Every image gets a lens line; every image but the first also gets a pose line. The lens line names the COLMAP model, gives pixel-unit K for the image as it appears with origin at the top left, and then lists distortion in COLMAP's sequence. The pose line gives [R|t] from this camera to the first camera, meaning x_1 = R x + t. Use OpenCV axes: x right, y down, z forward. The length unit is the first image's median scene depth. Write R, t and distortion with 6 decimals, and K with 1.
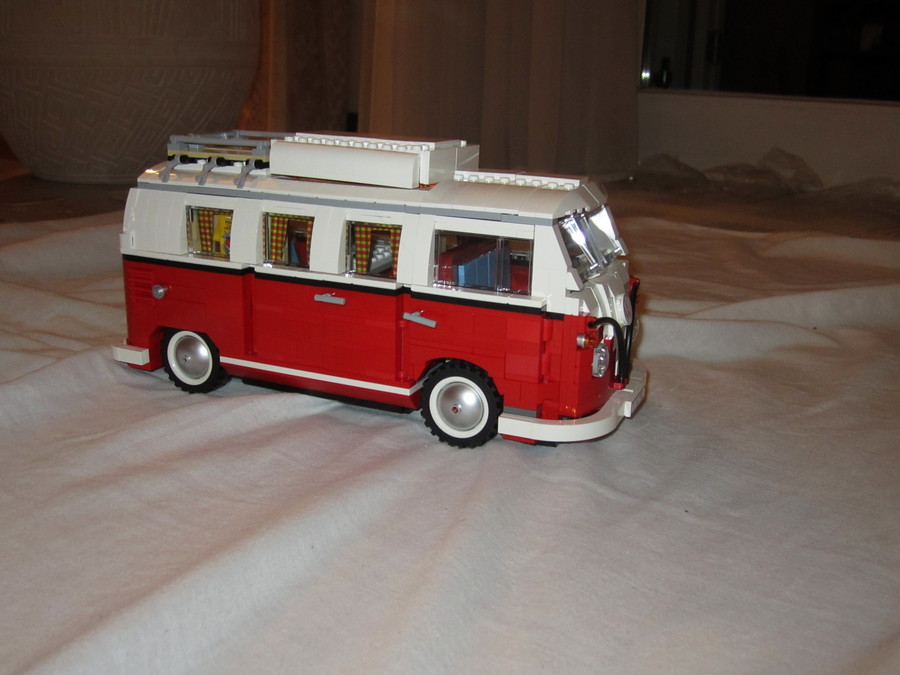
lens RADIAL K [[917.7, 0, 450.0], [0, 917.7, 337.5], [0, 0, 1]] dist [-0.092083, 0.051566]
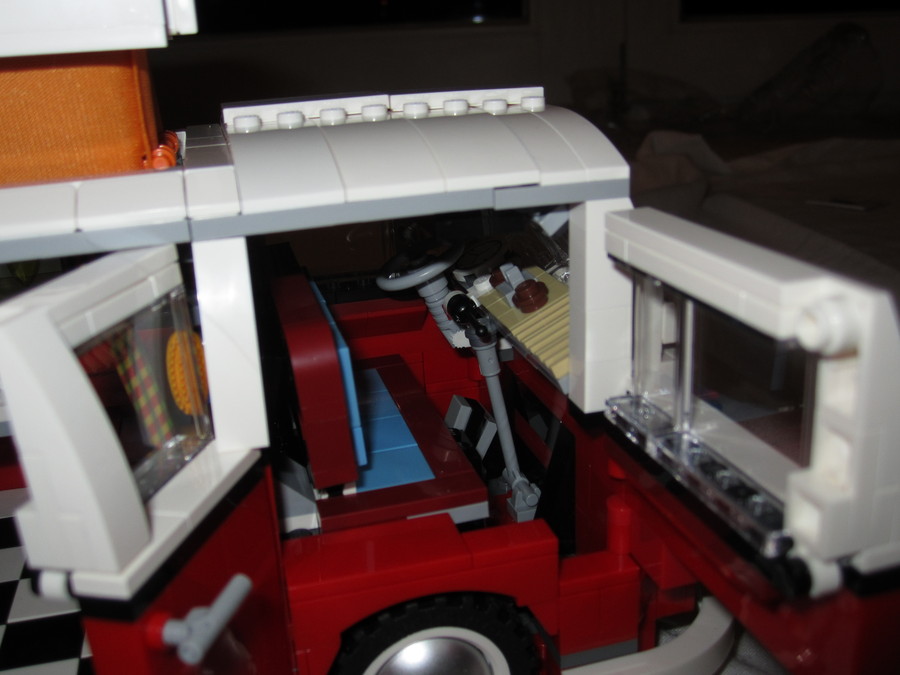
lens RADIAL K [[917.7, 0, 450.0], [0, 917.7, 337.5], [0, 0, 1]] dist [-0.092083, 0.051566]
pose [[0.775120, -0.258690, 0.576427, -0.153302], [0.242862, 0.964235, 0.106155, -0.102199], [-0.583273, 0.057710, 0.810224, 0.605812]]
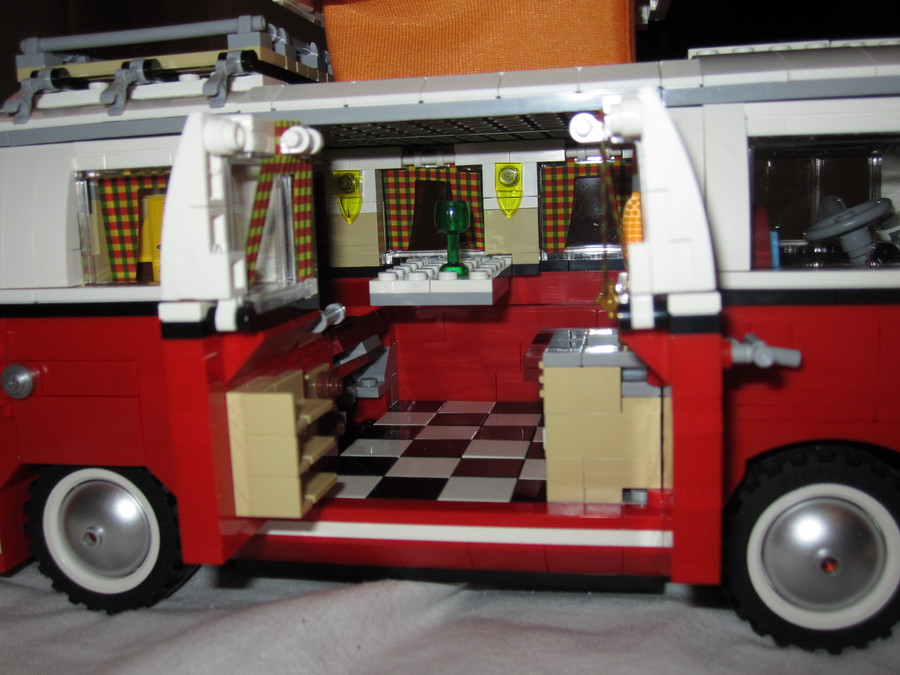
lens RADIAL K [[917.7, 0, 450.0], [0, 917.7, 337.5], [0, 0, 1]] dist [-0.092083, 0.051566]
pose [[0.971675, -0.094500, 0.216606, -0.215569], [0.123965, 0.984161, -0.126730, 0.007217], [-0.201199, 0.149992, 0.967999, 0.557689]]
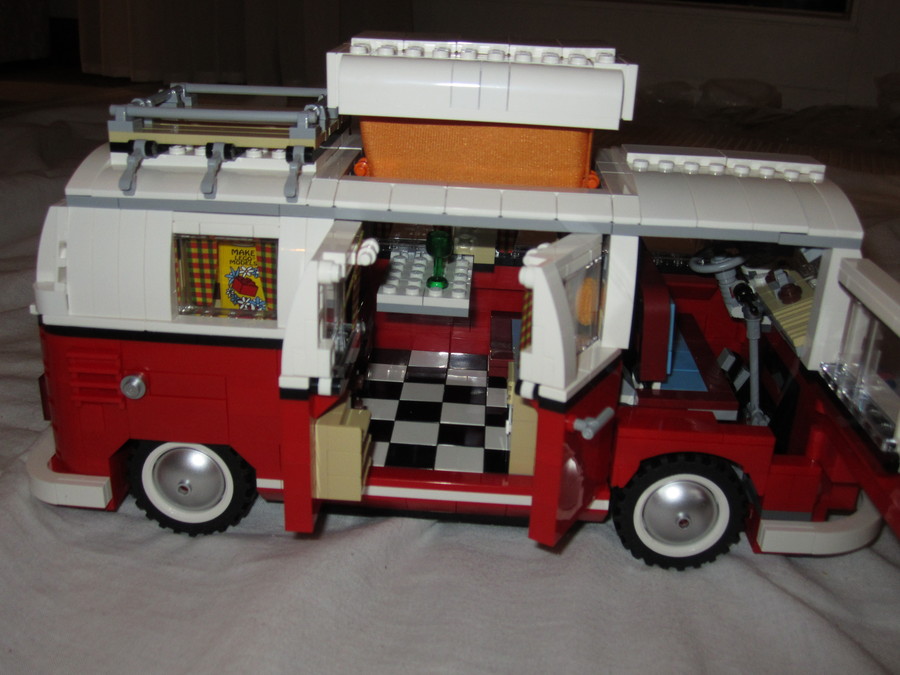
lens RADIAL K [[917.7, 0, 450.0], [0, 917.7, 337.5], [0, 0, 1]] dist [-0.092083, 0.051566]
pose [[0.935080, -0.118223, 0.334140, -0.322112], [0.081495, 0.989188, 0.121929, -0.134173], [-0.344942, -0.086782, 0.934604, 0.402921]]
